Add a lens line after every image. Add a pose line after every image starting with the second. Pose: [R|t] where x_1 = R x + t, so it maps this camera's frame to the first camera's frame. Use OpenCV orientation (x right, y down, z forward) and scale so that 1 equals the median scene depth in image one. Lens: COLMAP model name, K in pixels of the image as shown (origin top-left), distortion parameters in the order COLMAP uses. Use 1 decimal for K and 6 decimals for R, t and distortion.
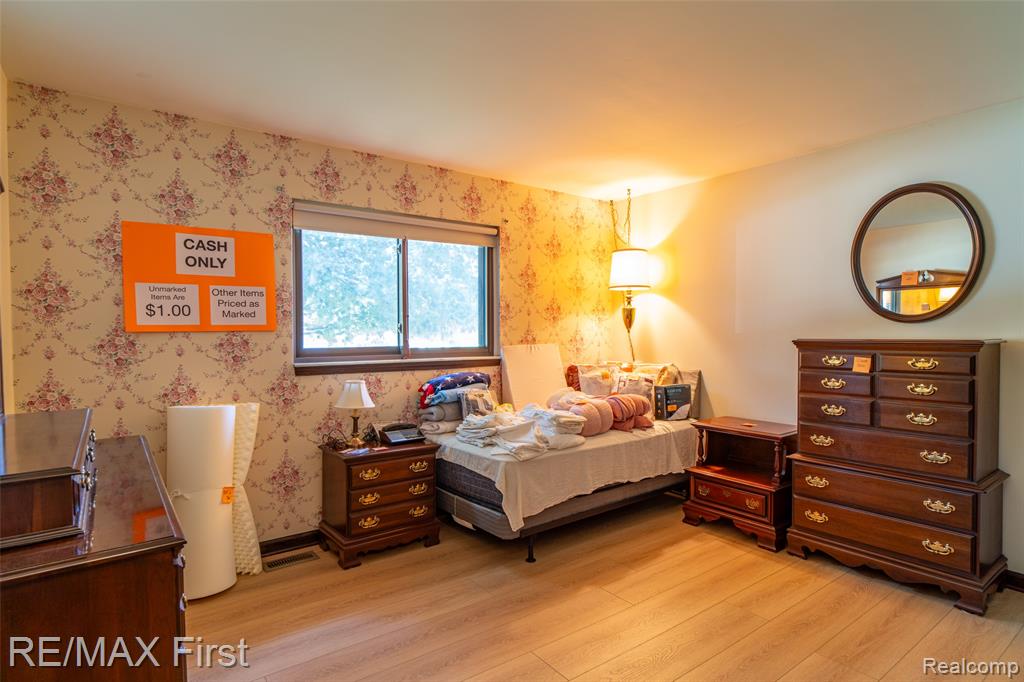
lens RADIAL K [[527.3, 0, 505.7], [0, 527.3, 336.5], [0, 0, 1]] dist [-0.005573, 0.003041]
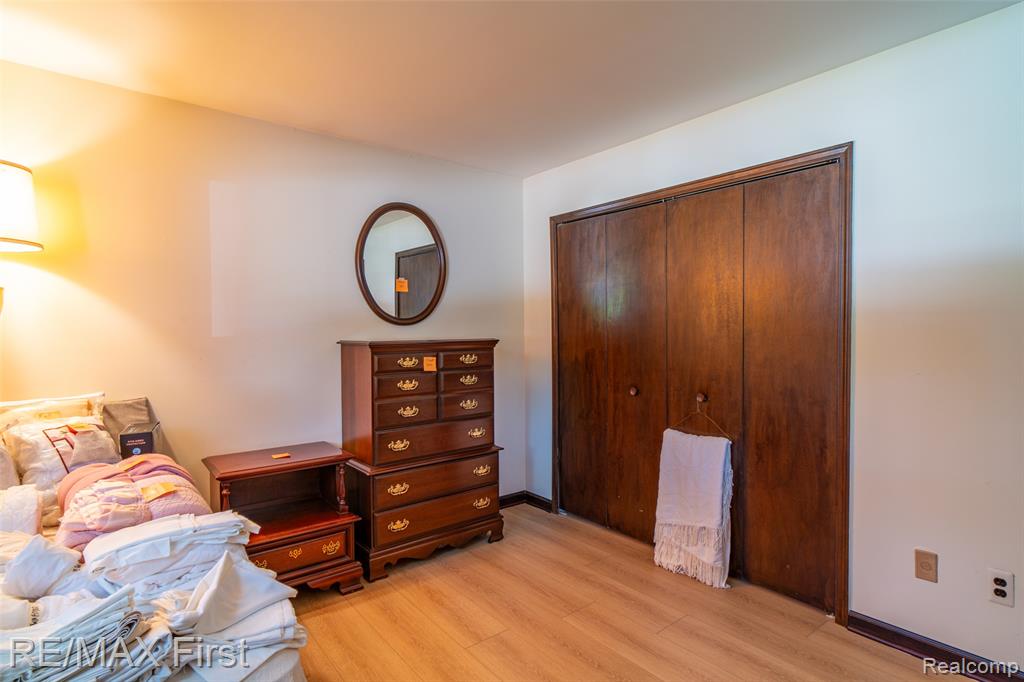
lens RADIAL K [[527.3, 0, 512.7], [0, 527.3, 342.3], [0, 0, 1]] dist [-0.005573, 0.003041]
pose [[-0.031105, -0.022874, 0.999254, -0.378993], [0.018271, 0.999558, 0.023449, -0.011923], [-0.999349, 0.018987, -0.030673, 0.830026]]
